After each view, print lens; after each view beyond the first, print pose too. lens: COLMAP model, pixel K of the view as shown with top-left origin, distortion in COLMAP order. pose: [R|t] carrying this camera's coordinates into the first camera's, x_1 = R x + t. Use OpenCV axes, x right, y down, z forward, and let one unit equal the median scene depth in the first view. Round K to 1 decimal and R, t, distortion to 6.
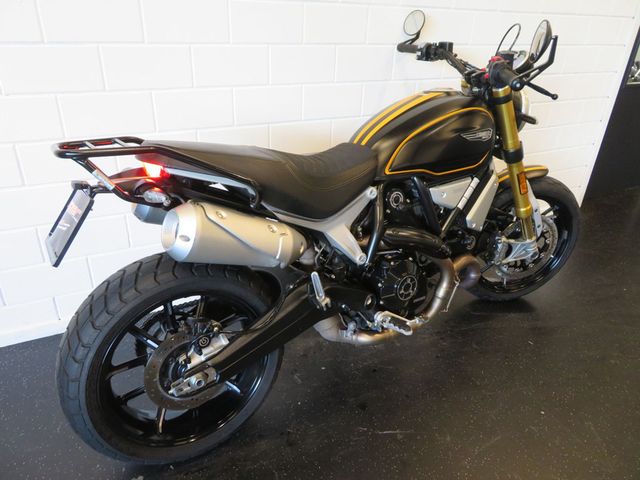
lens RADIAL K [[455.9, 0, 320.0], [0, 455.9, 240.0], [0, 0, 1]] dist [0.003268, -0.000217]
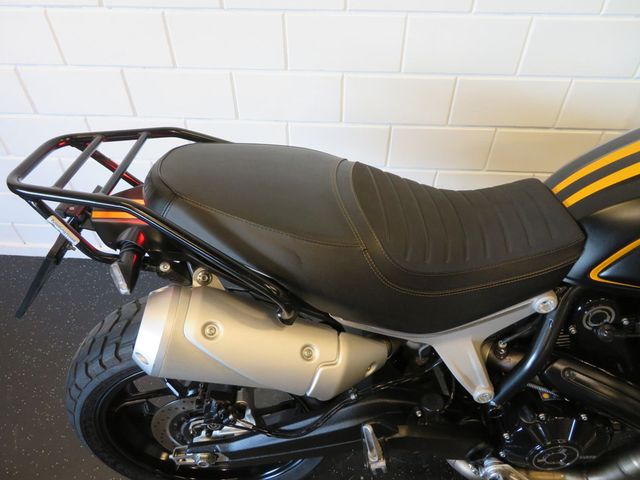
lens RADIAL K [[455.9, 0, 320.0], [0, 455.9, 240.0], [0, 0, 1]] dist [0.003268, -0.000217]
pose [[0.850796, 0.337734, -0.402593, 0.077822], [-0.206508, 0.919366, 0.334843, -0.288180], [0.483218, -0.201744, 0.851939, 0.423157]]
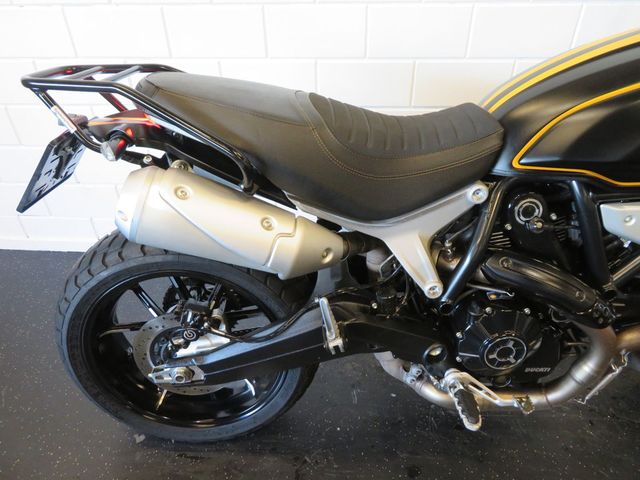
lens RADIAL K [[455.9, 0, 320.0], [0, 455.9, 240.0], [0, 0, 1]] dist [0.003268, -0.000217]
pose [[0.851003, 0.264790, -0.453520, 0.221541], [-0.194333, 0.961060, 0.196467, -0.119772], [0.487883, -0.079060, 0.869322, 0.352067]]
